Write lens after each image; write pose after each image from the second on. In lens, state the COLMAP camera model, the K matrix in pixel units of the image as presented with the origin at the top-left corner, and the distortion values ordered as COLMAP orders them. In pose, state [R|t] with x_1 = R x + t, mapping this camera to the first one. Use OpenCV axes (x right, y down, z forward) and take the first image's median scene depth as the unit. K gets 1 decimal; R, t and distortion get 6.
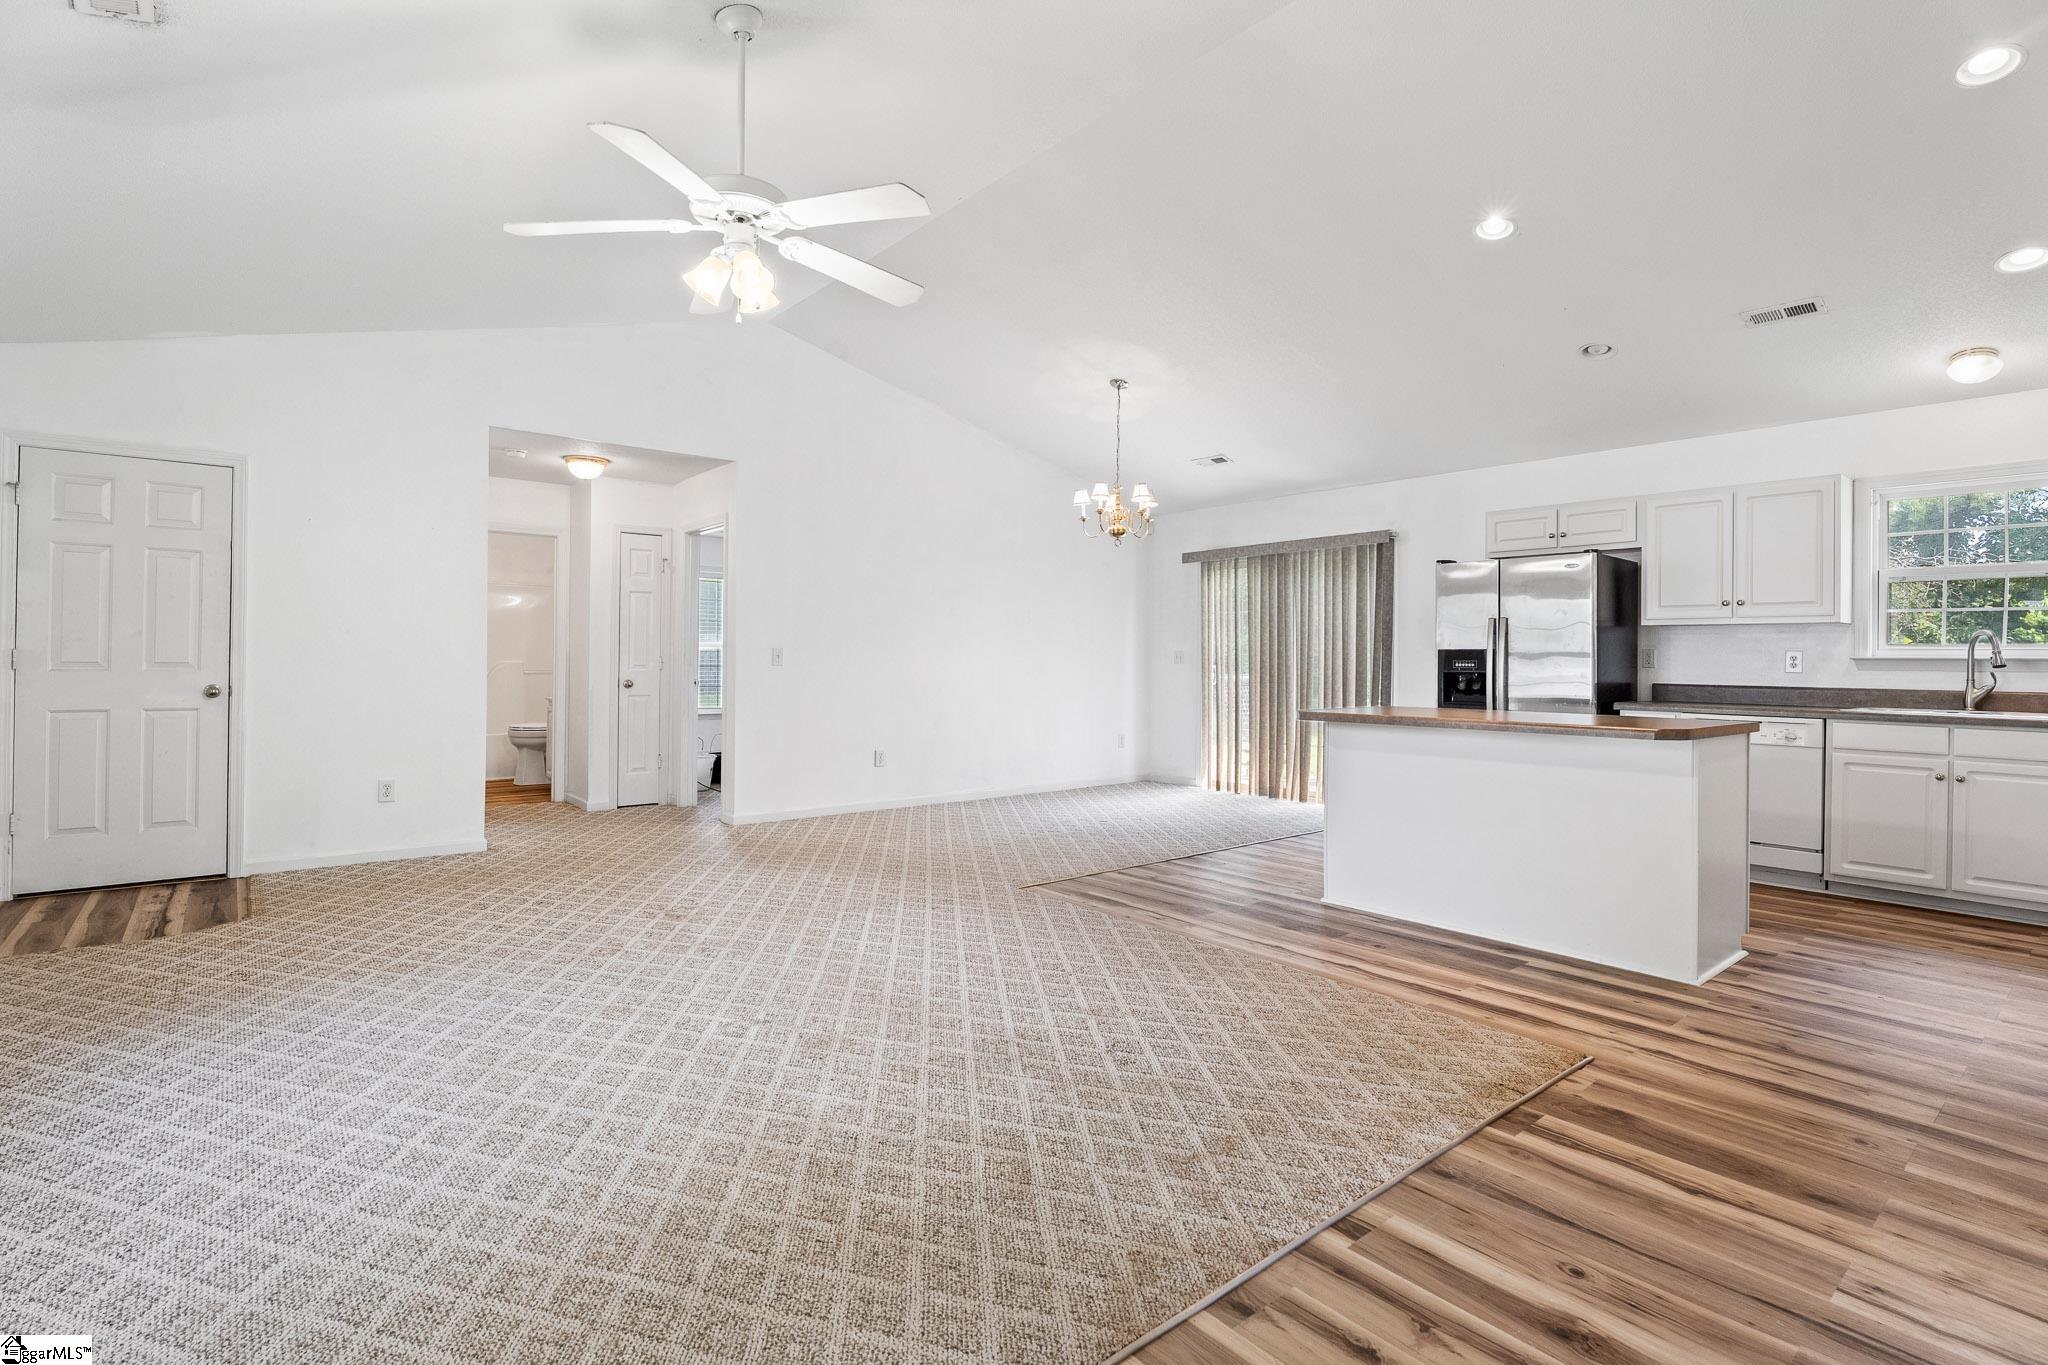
lens RADIAL K [[930.8, 0, 1020.3], [0, 930.8, 670.6], [0, 0, 1]] dist [0.001498, 0.000071]
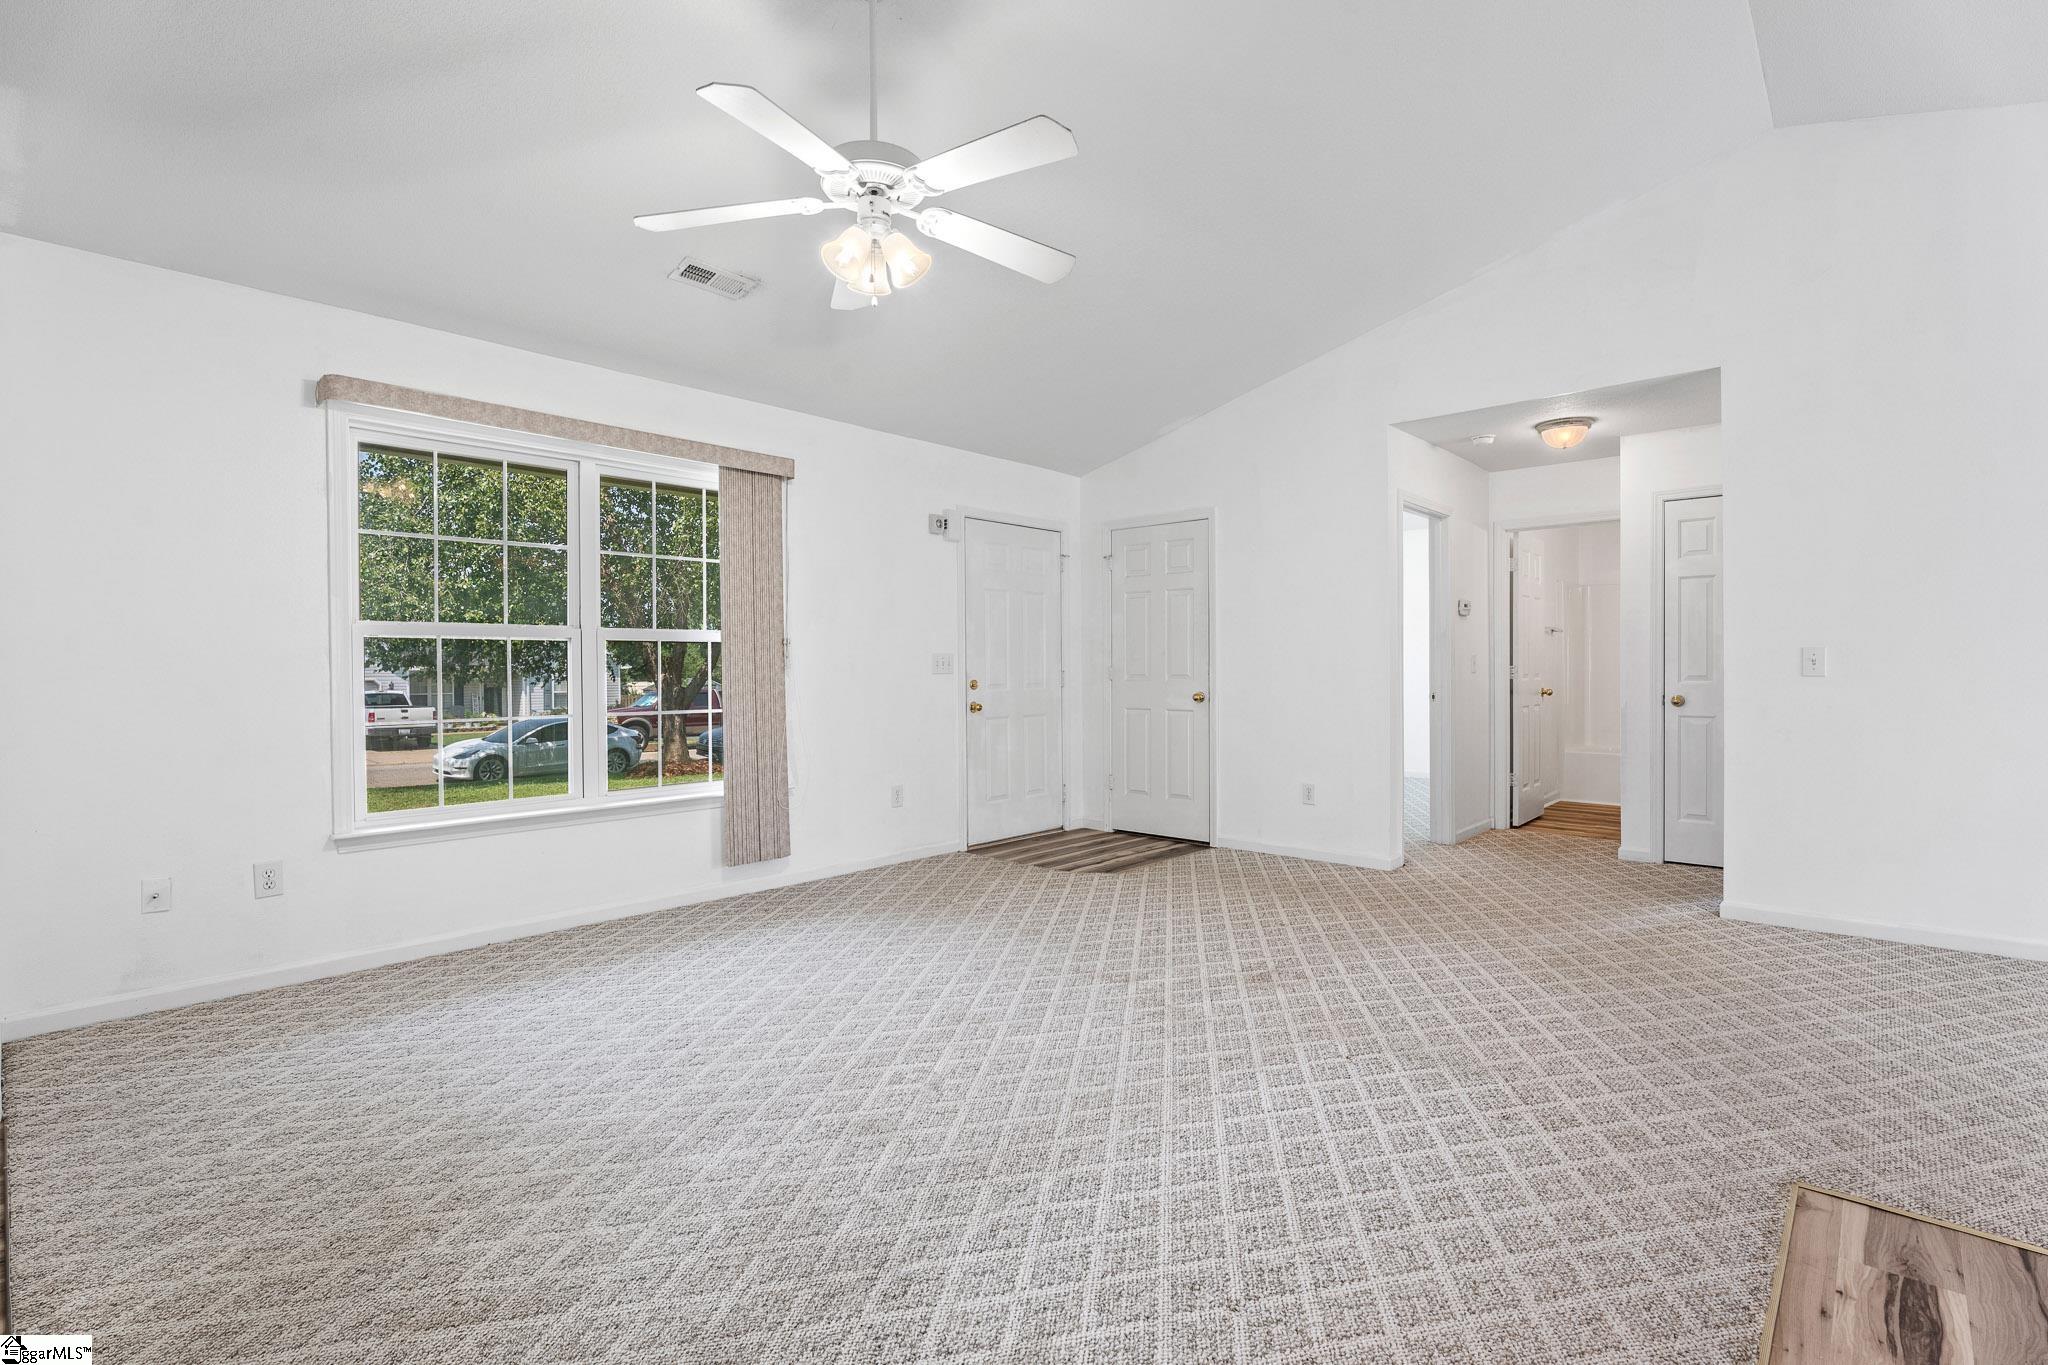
lens RADIAL K [[930.8, 0, 1019.5], [0, 930.8, 673.9], [0, 0, 1]] dist [0.001498, 0.000071]
pose [[0.166618, -0.003547, -0.986015, 0.471900], [-0.004262, 0.999982, -0.004318, -0.004176], [0.986012, 0.004922, 0.166599, 0.735648]]
